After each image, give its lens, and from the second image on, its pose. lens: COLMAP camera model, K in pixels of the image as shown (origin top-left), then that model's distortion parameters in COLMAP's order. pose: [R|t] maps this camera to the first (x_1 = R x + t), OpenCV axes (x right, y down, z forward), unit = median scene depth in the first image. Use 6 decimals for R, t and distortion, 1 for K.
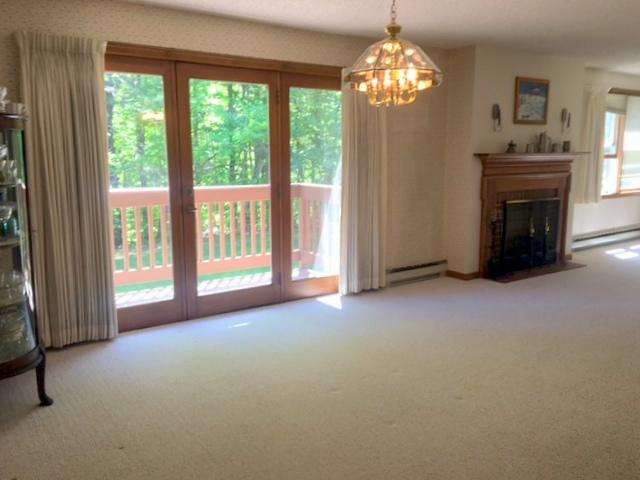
lens RADIAL K [[535.0, 0, 320.0], [0, 535.0, 240.0], [0, 0, 1]] dist [0.005033, -0.005377]
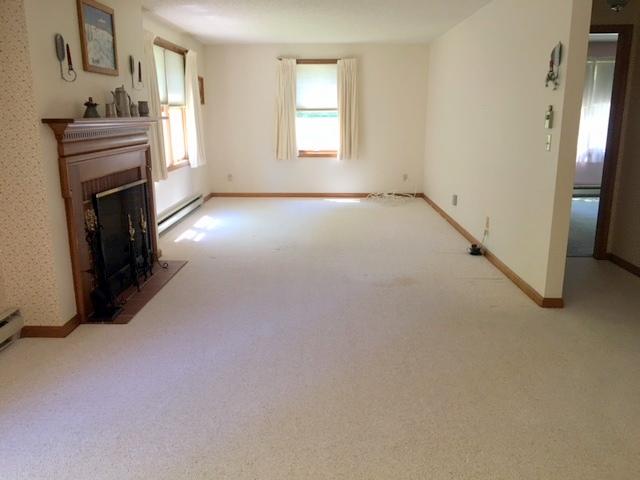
lens RADIAL K [[535.0, 0, 320.0], [0, 535.0, 240.0], [0, 0, 1]] dist [0.005033, -0.005377]
pose [[0.589566, -0.183035, 0.786709, -0.006011], [0.134230, 0.982645, 0.128028, -0.064766], [-0.796489, 0.030119, 0.603902, 0.403993]]
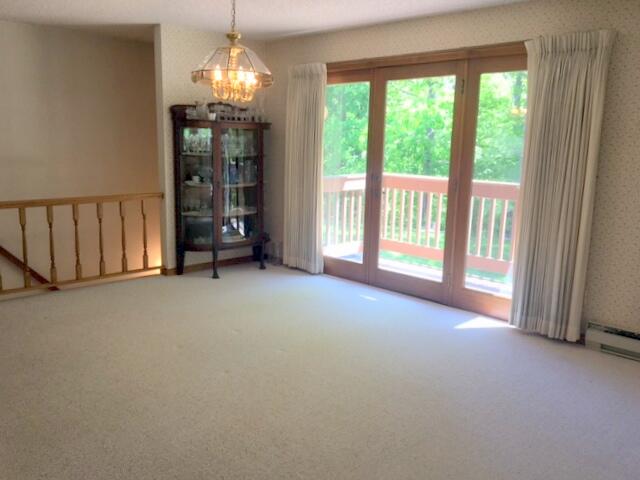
lens RADIAL K [[540.8, 0, 320.0], [0, 540.8, 240.0], [0, 0, 1]] dist [0.014788, 0.000797]
pose [[0.182926, 0.185569, -0.965454, 0.637696], [-0.180919, 0.971607, 0.152473, -0.080767], [0.966337, 0.146777, 0.211305, 0.452737]]
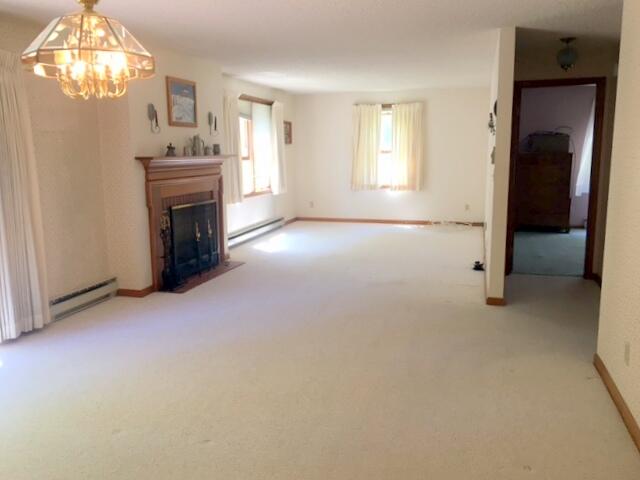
lens RADIAL K [[540.8, 0, 320.0], [0, 540.8, 240.0], [0, 0, 1]] dist [0.014788, 0.000797]
pose [[0.768822, -0.106563, 0.630521, -0.061250], [0.109354, 0.993402, 0.034552, -0.018492], [-0.630043, 0.042386, 0.775402, 0.091438]]
